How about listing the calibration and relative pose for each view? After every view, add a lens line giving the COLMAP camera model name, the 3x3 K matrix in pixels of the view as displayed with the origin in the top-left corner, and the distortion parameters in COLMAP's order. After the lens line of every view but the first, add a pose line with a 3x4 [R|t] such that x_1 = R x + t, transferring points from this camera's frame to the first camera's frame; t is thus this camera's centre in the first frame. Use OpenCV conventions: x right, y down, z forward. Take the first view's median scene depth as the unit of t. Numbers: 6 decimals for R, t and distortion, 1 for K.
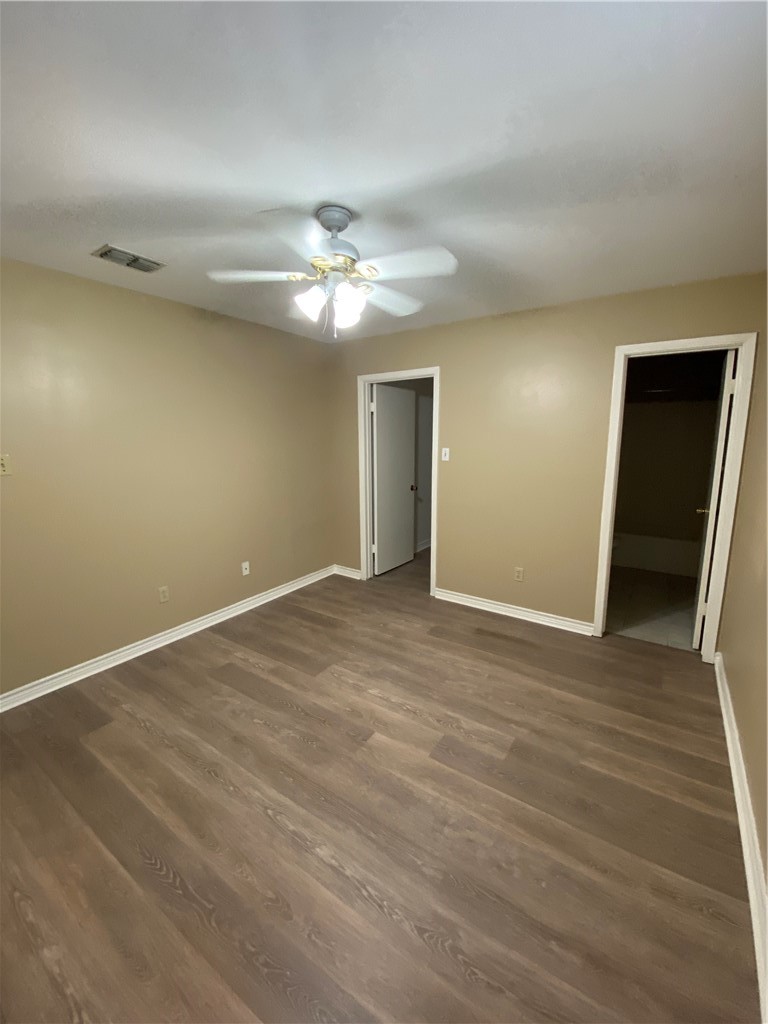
lens RADIAL K [[416.5, 0, 384.0], [0, 416.5, 512.0], [0, 0, 1]] dist [0.020217, -0.019932]
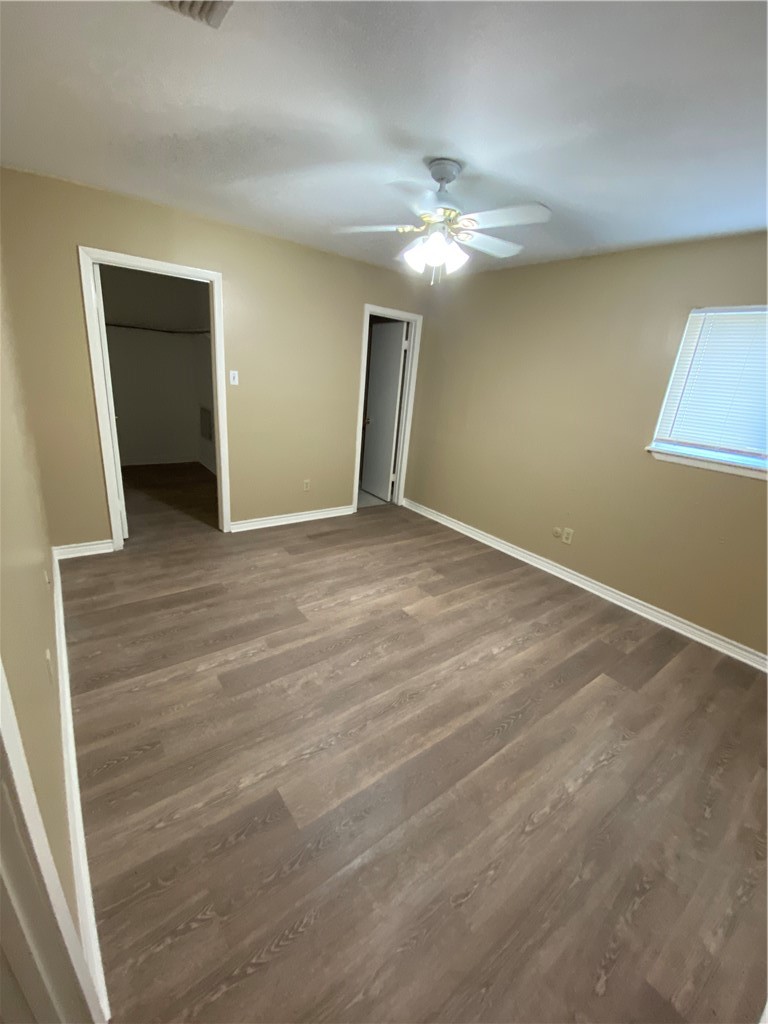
lens RADIAL K [[416.5, 0, 384.0], [0, 416.5, 512.0], [0, 0, 1]] dist [0.020217, -0.019932]
pose [[0.303124, -0.272337, 0.913208, -1.008704], [0.090812, 0.962188, 0.256800, -0.087496], [-0.948614, 0.005088, 0.316394, 0.573950]]
